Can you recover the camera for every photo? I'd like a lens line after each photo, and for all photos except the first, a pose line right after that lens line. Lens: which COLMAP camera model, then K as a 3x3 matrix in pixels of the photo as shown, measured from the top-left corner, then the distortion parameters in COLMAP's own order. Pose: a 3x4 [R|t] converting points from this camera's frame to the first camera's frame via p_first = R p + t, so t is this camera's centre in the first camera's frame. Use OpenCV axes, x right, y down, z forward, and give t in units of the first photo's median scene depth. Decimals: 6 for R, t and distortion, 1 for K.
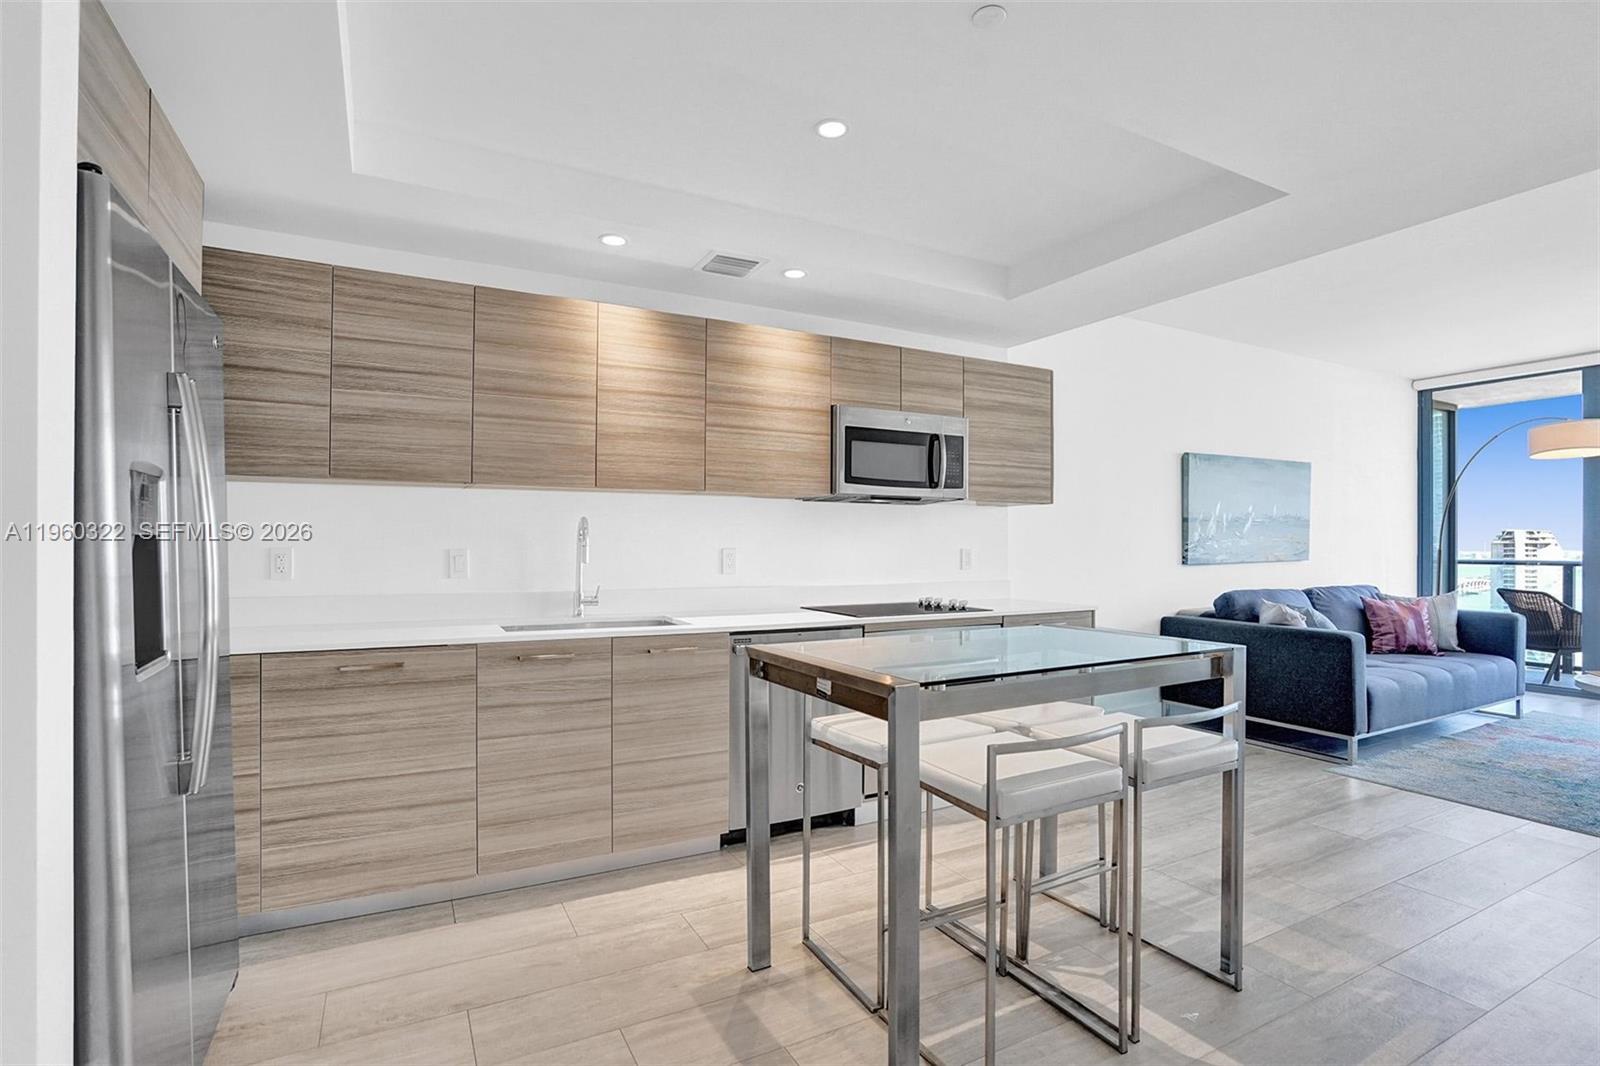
lens RADIAL K [[773.5, 0, 791.4], [0, 773.5, 542.0], [0, 0, 1]] dist [-0.049729, 0.022134]
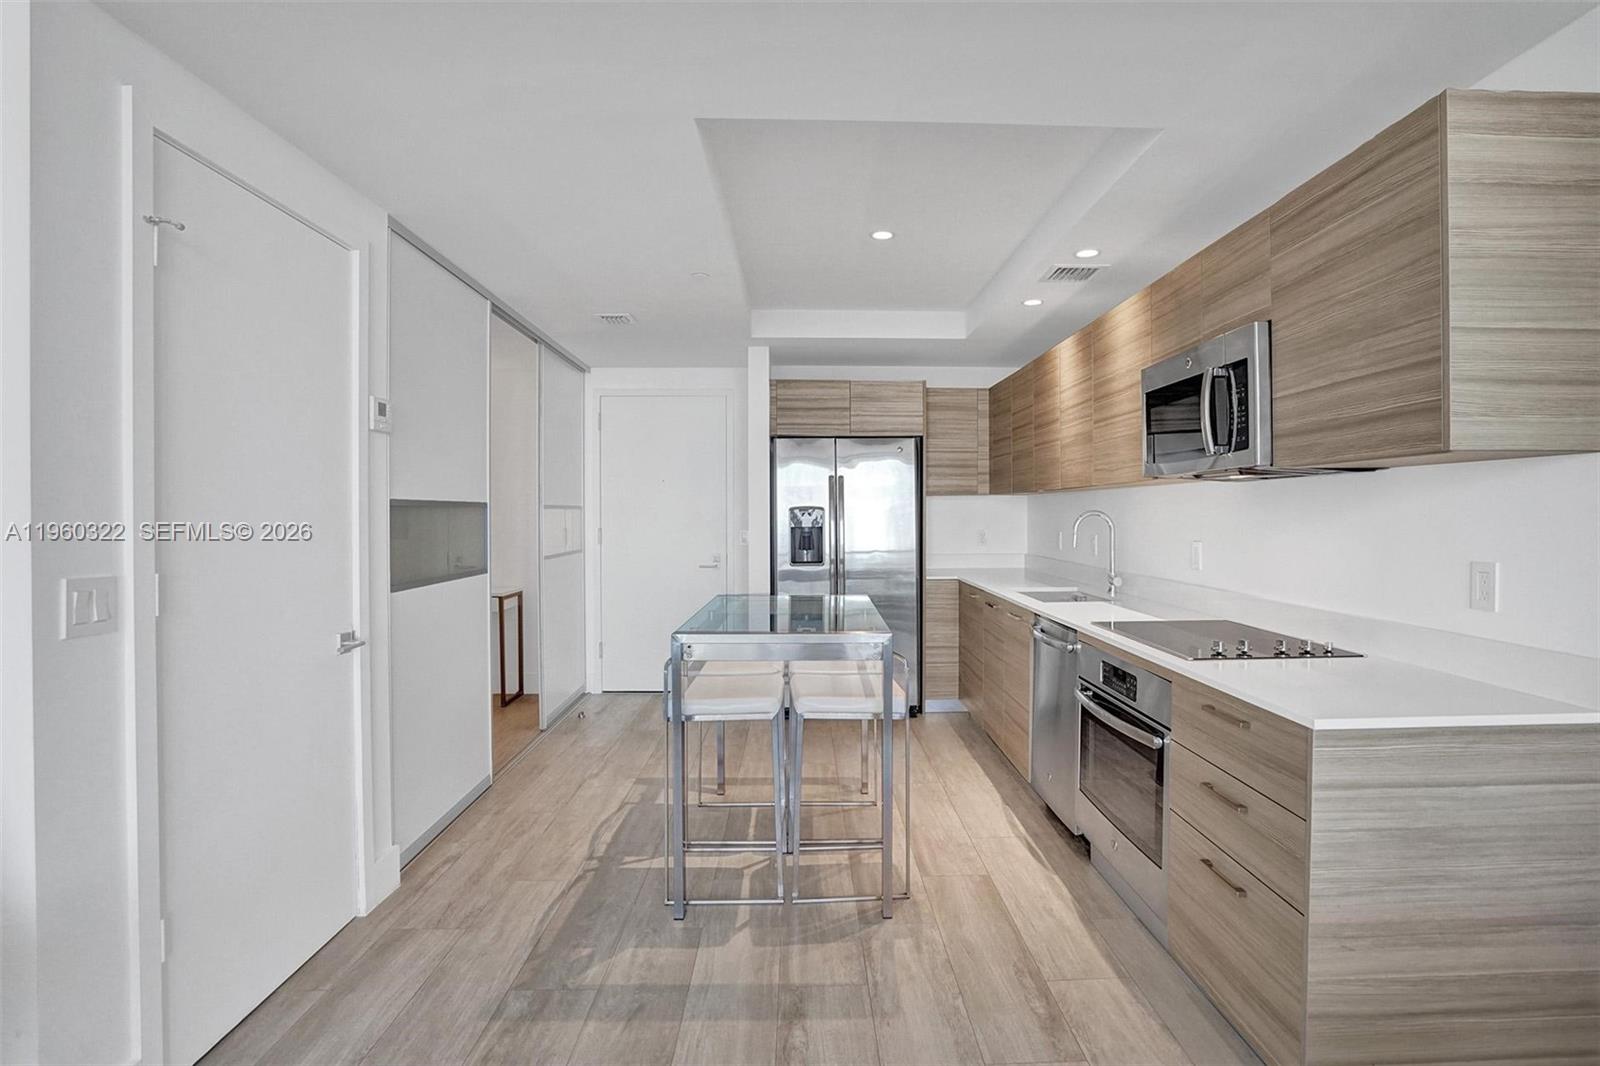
lens RADIAL K [[812.5, 0, 835.8], [0, 812.5, 516.7], [0, 0, 1]] dist [-0.034657, 0.001138]
pose [[-0.429949, 0.001697, -0.902851, 1.065230], [0.002332, 0.999997, 0.000769, -0.024095], [0.902850, -0.001775, -0.429952, 1.172836]]
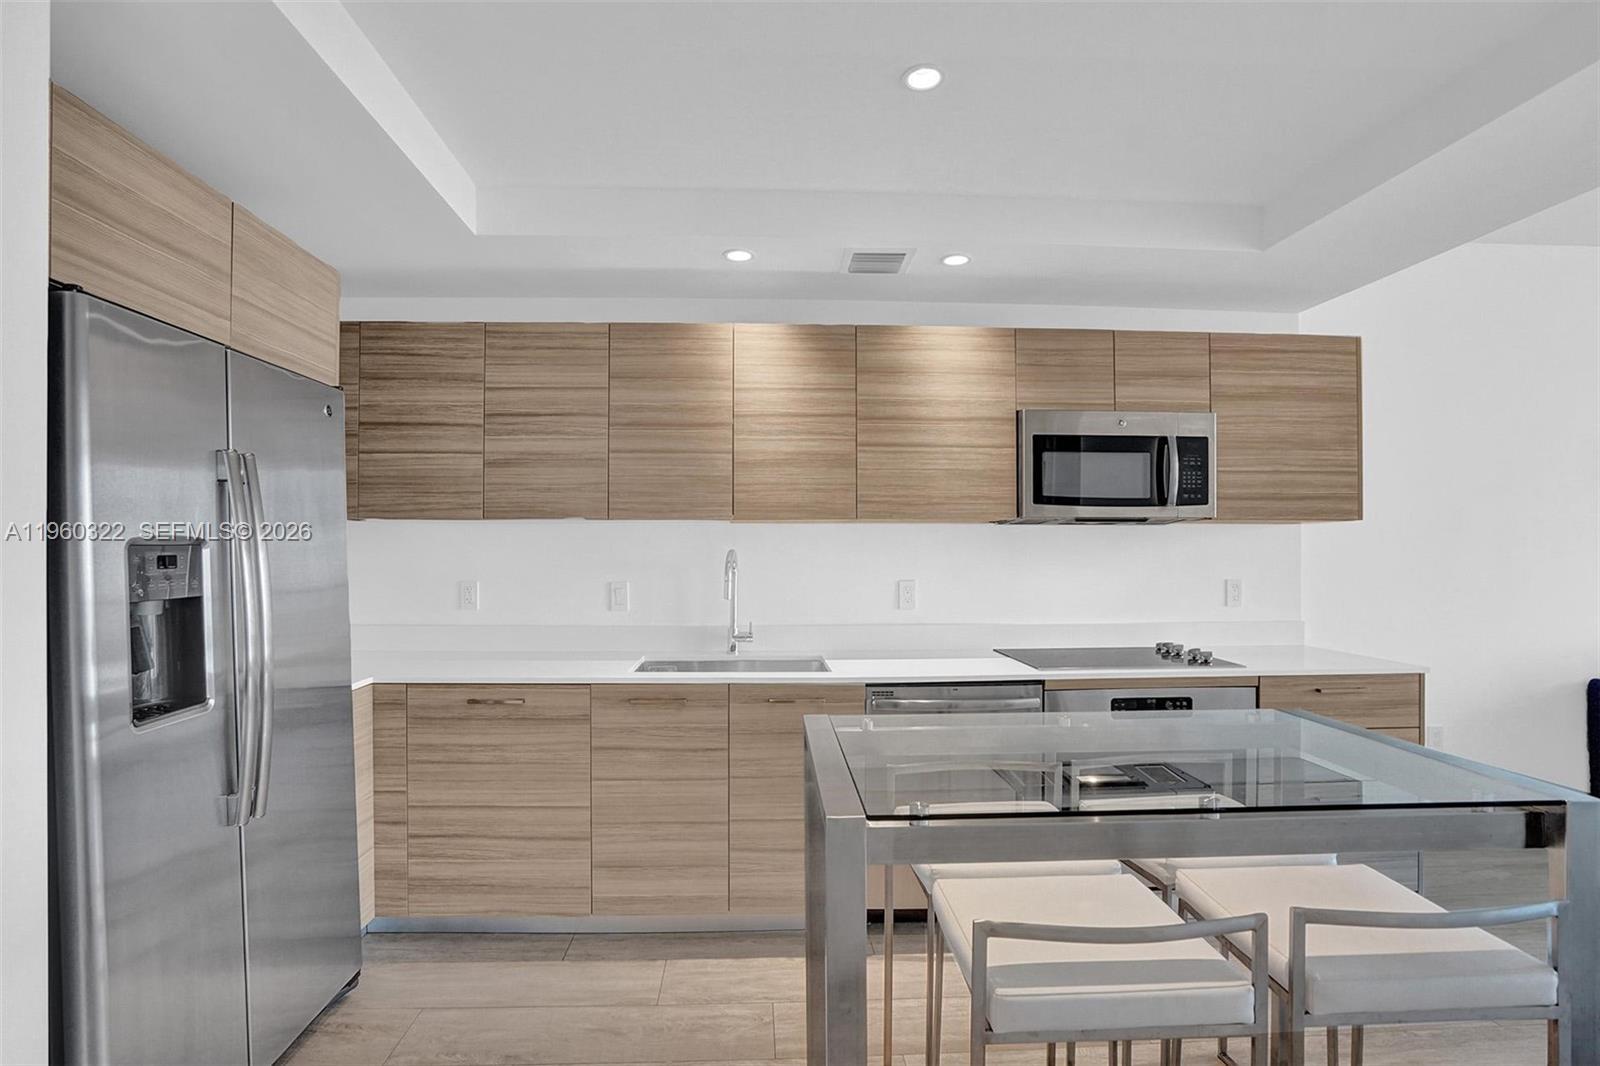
lens RADIAL K [[770.9, 0, 783.7], [0, 770.9, 546.6], [0, 0, 1]] dist [-0.049322, 0.000571]
pose [[0.904236, -0.005802, -0.426995, 0.193711], [0.004884, 0.999983, -0.003245, -0.032669], [0.427006, 0.000849, 0.904248, 0.164211]]
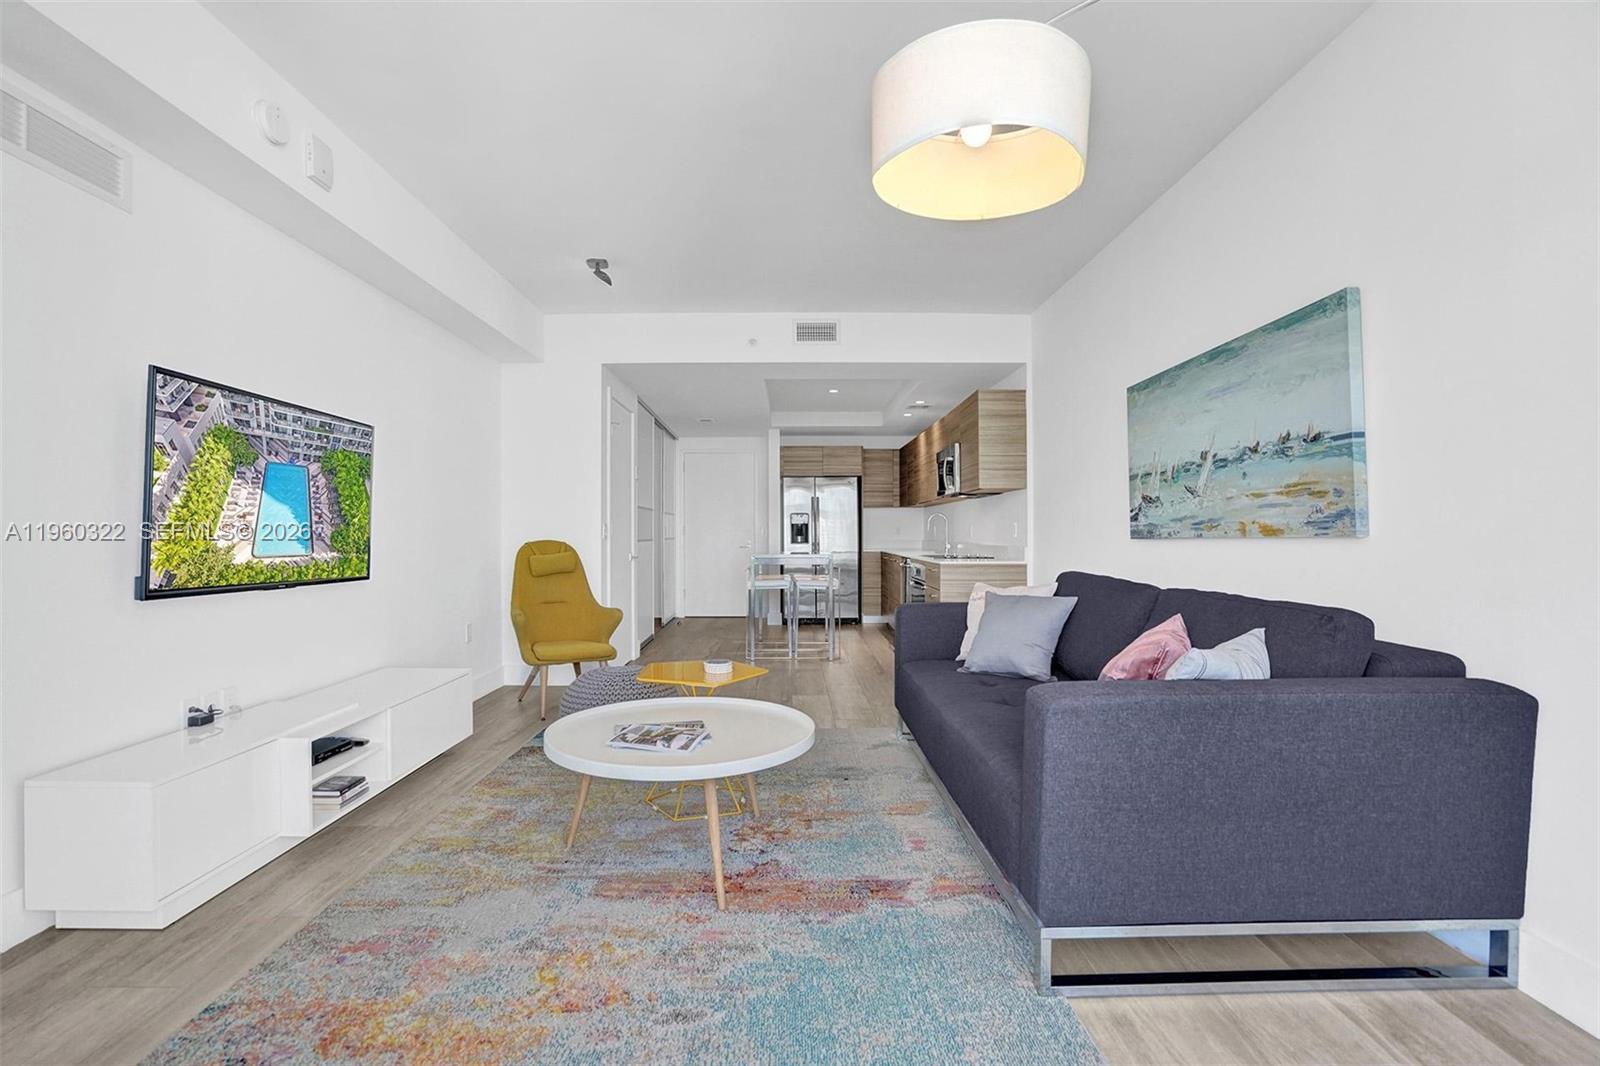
lens RADIAL K [[748.9, 0, 795.6], [0, 748.9, 541.1], [0, 0, 1]] dist [-0.048308, 0.020080]
pose [[-0.462575, 0.005599, -0.886562, 2.153088], [-0.000218, 0.999979, 0.006429, 0.045147], [0.886580, 0.003167, -0.462565, 1.724281]]
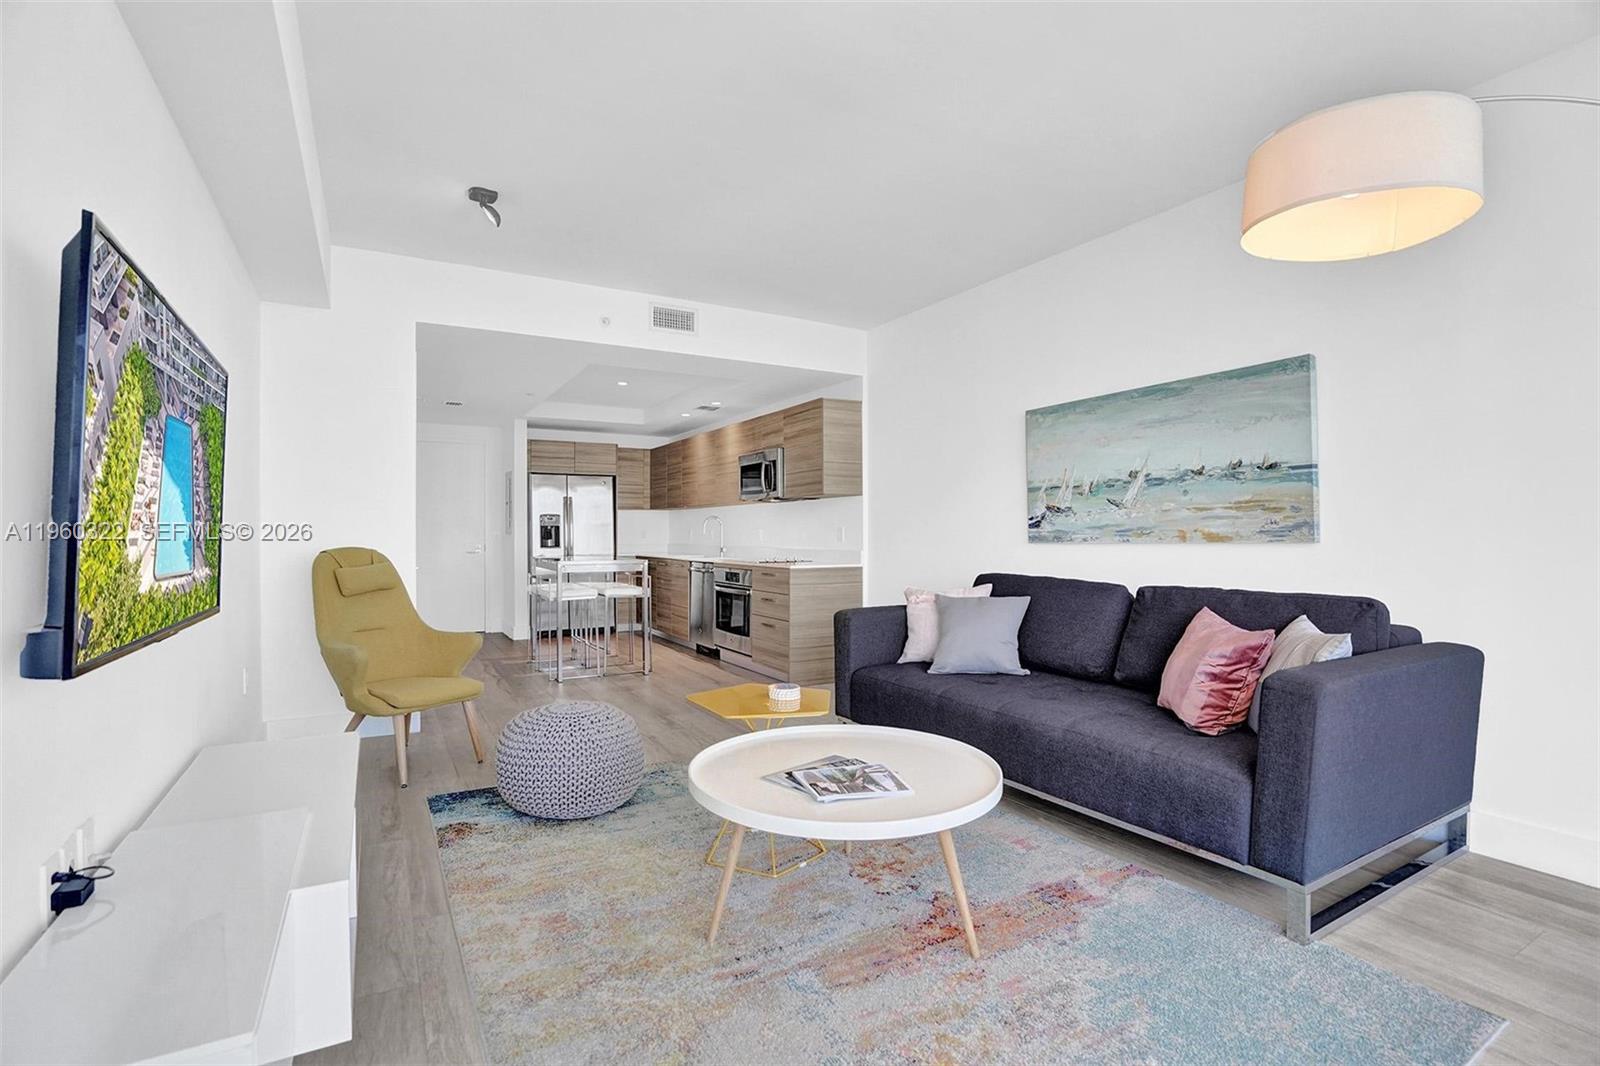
lens RADIAL K [[739.3, 0, 803.8], [0, 739.3, 544.6], [0, 0, 1]] dist [-0.028224, 0.001148]
pose [[0.042464, 0.009527, -0.999053, 2.182349], [0.001274, 0.999953, 0.009590, 0.038003], [0.999097, -0.001680, 0.042450, 1.186169]]
